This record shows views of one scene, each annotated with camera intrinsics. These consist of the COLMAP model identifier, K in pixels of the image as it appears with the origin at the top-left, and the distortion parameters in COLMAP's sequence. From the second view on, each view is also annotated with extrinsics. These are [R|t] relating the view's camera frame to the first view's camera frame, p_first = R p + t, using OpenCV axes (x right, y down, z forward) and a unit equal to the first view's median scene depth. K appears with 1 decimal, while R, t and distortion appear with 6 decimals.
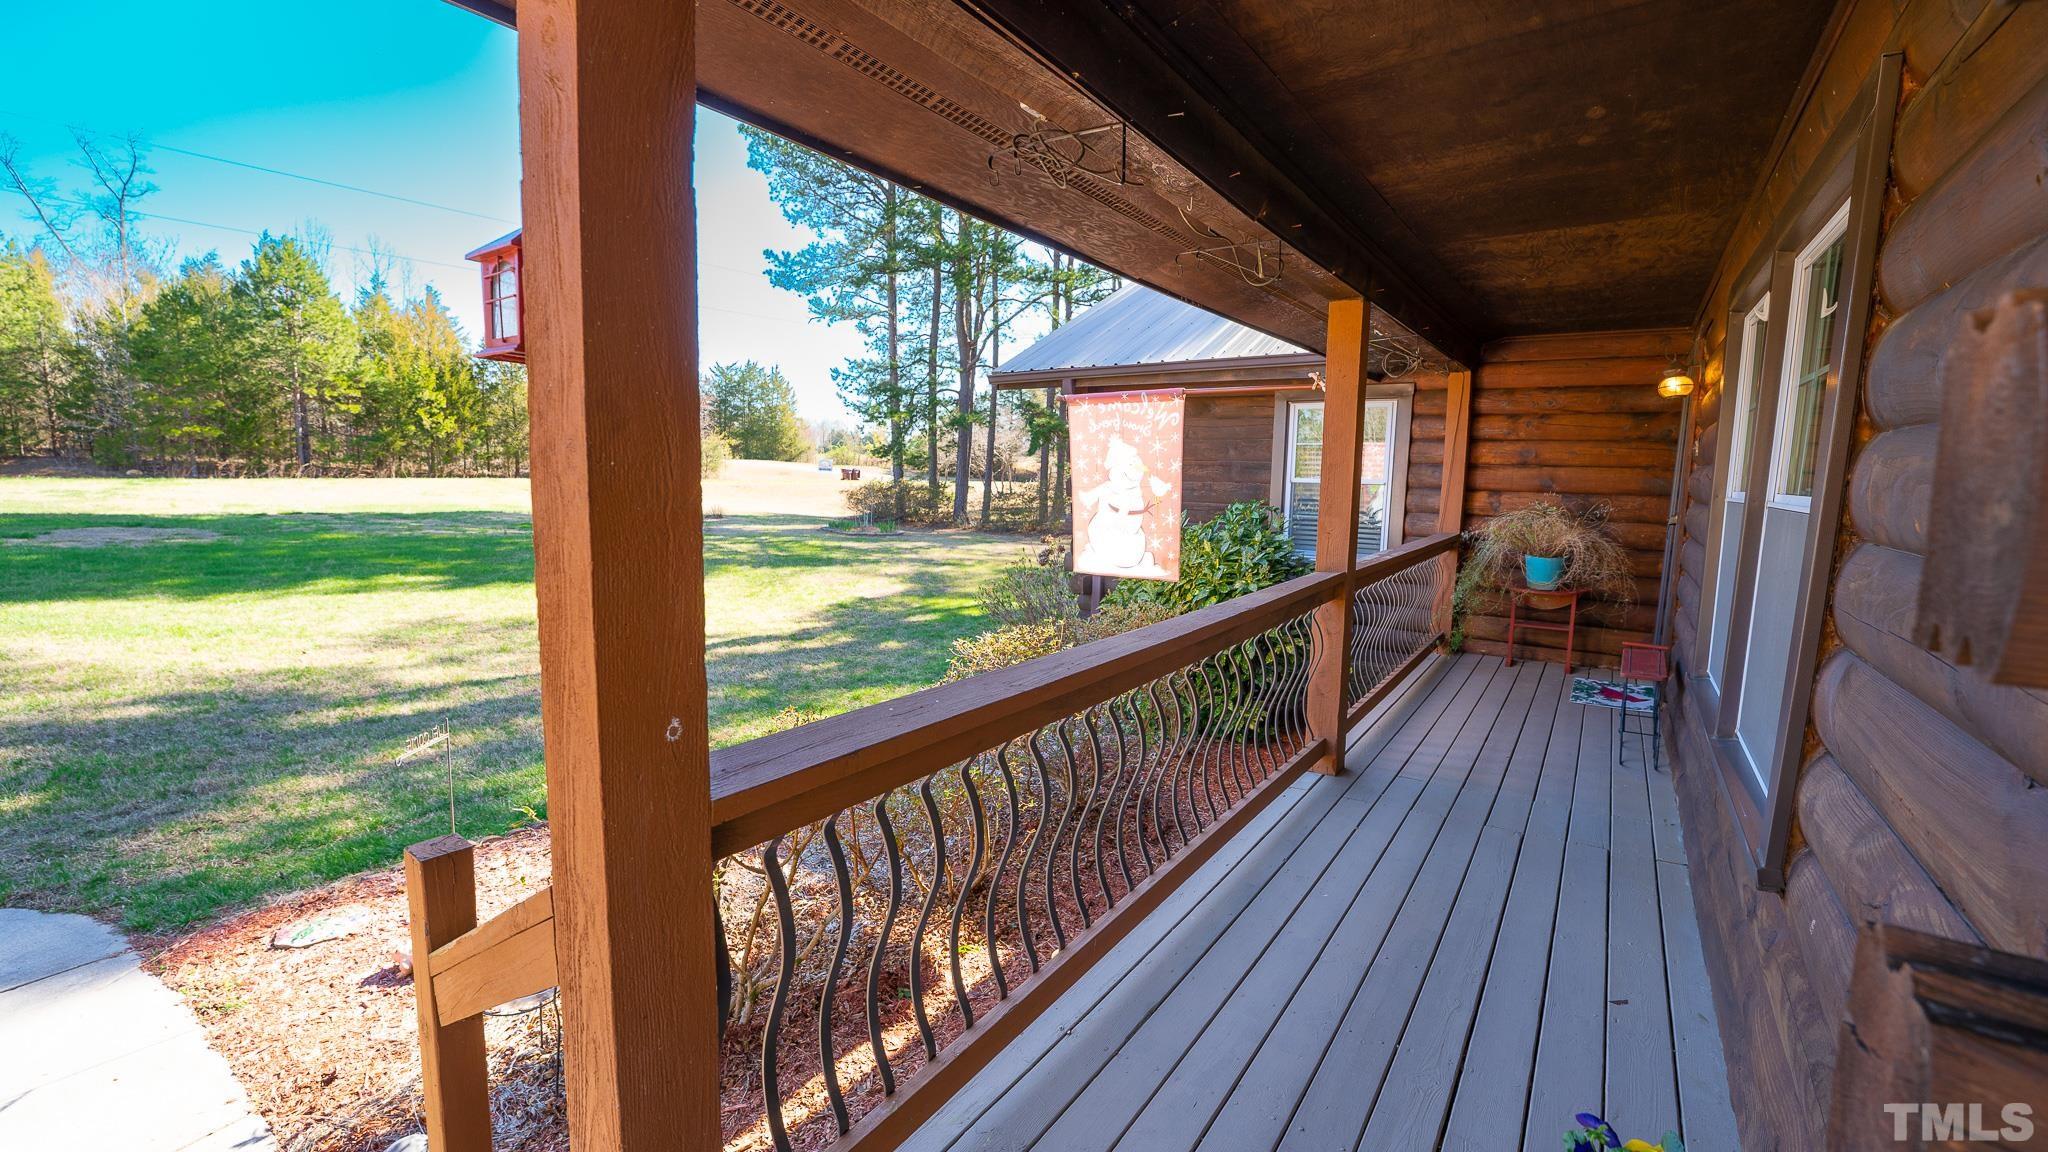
lens RADIAL K [[834.6, 0, 1024.0], [0, 834.6, 576.0], [0, 0, 1]] dist [-0.028189, 0.000497]
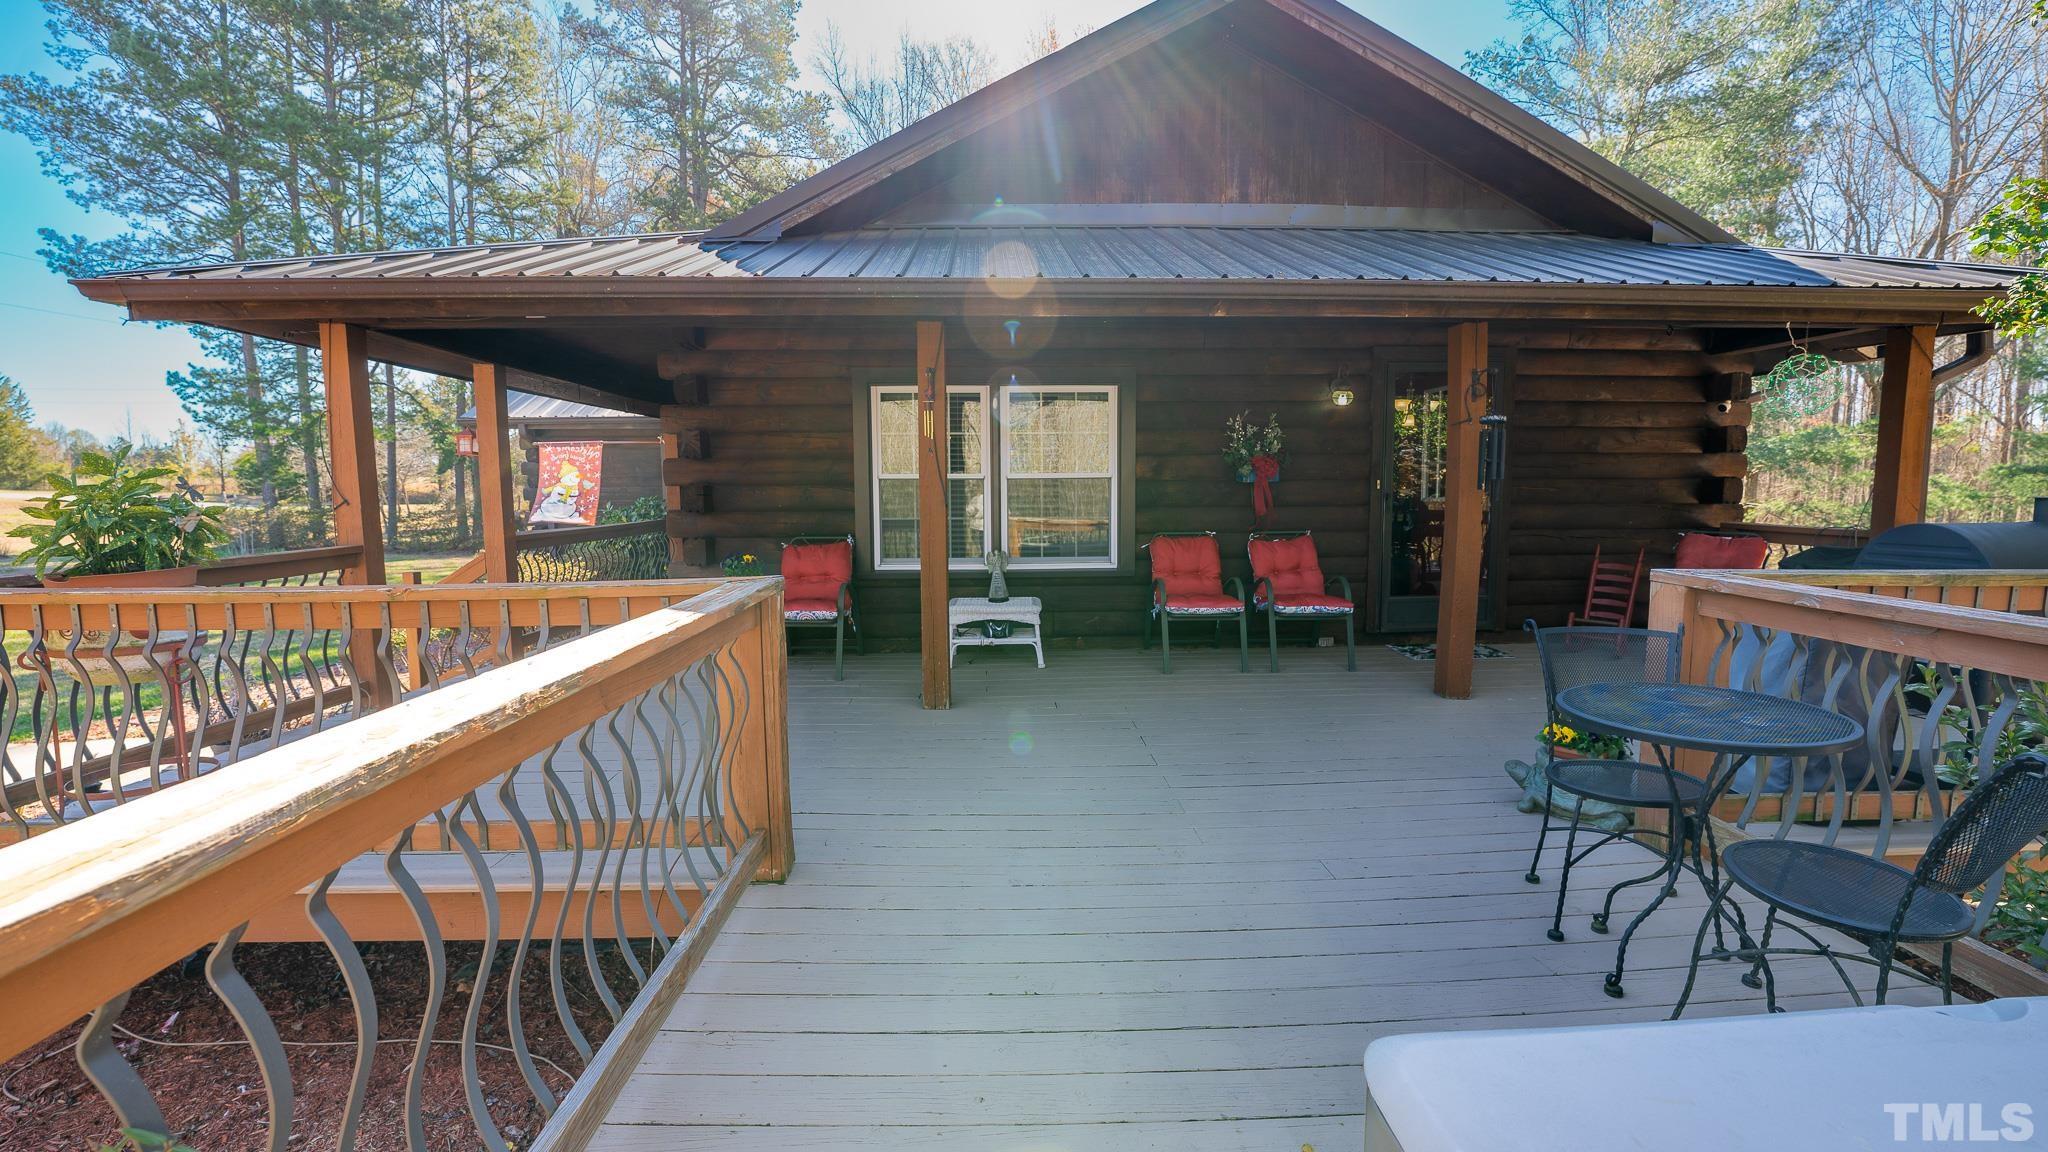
lens RADIAL K [[862.9, 0, 1033.2], [0, 862.9, 590.4], [0, 0, 1]] dist [-0.022893, -0.000198]
pose [[0.803057, -0.094656, 0.588336, -0.183286], [0.097048, 0.994897, 0.027600, 0.154229], [-0.587946, 0.034932, 0.808145, -1.061889]]
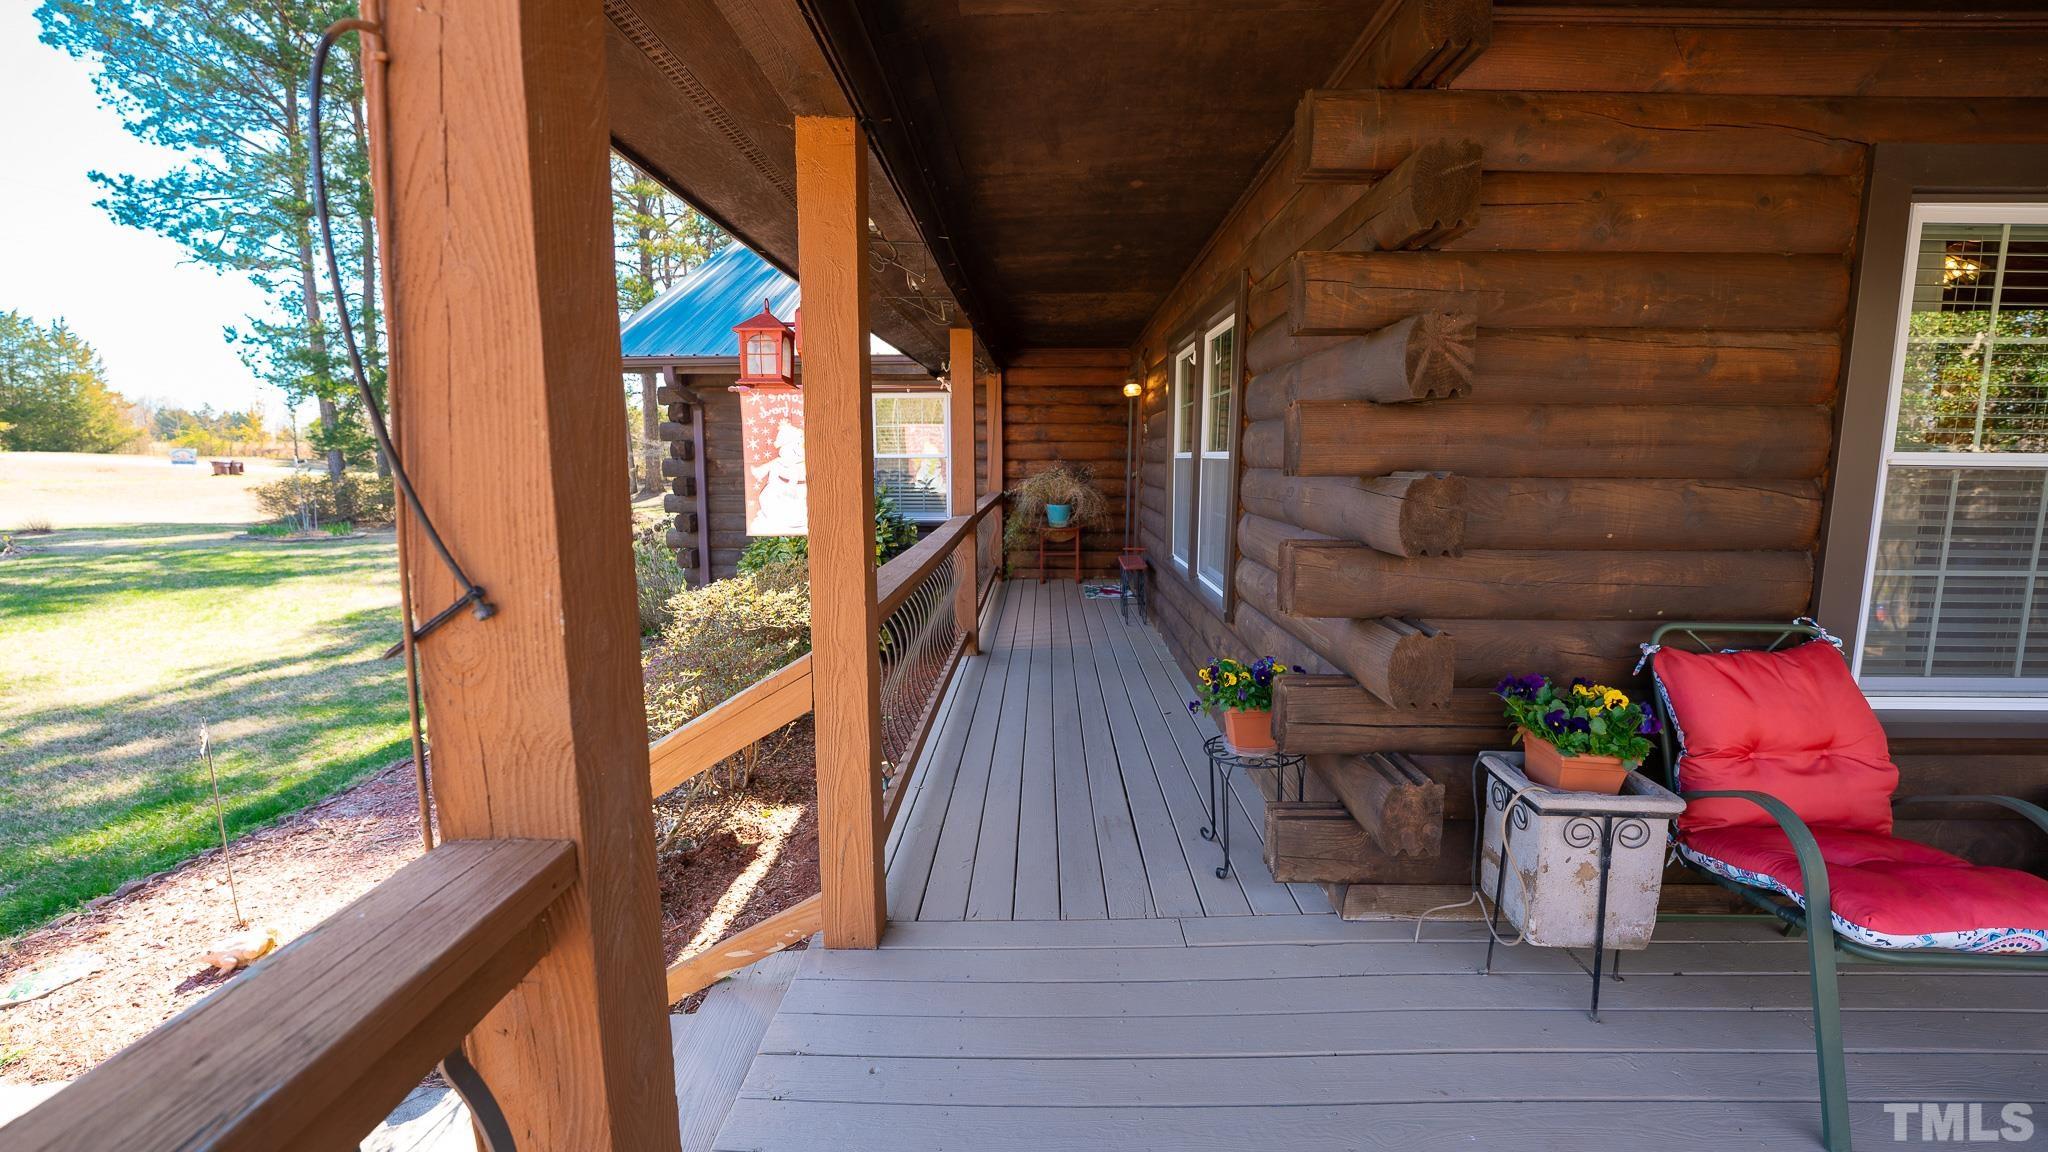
lens RADIAL K [[834.6, 0, 1024.0], [0, 834.6, 576.0], [0, 0, 1]] dist [-0.028189, 0.000497]
pose [[0.828707, -0.097328, 0.551156, -0.225414], [0.085266, 0.995223, 0.047542, 0.025280], [-0.553150, 0.007596, 0.833047, -0.171333]]
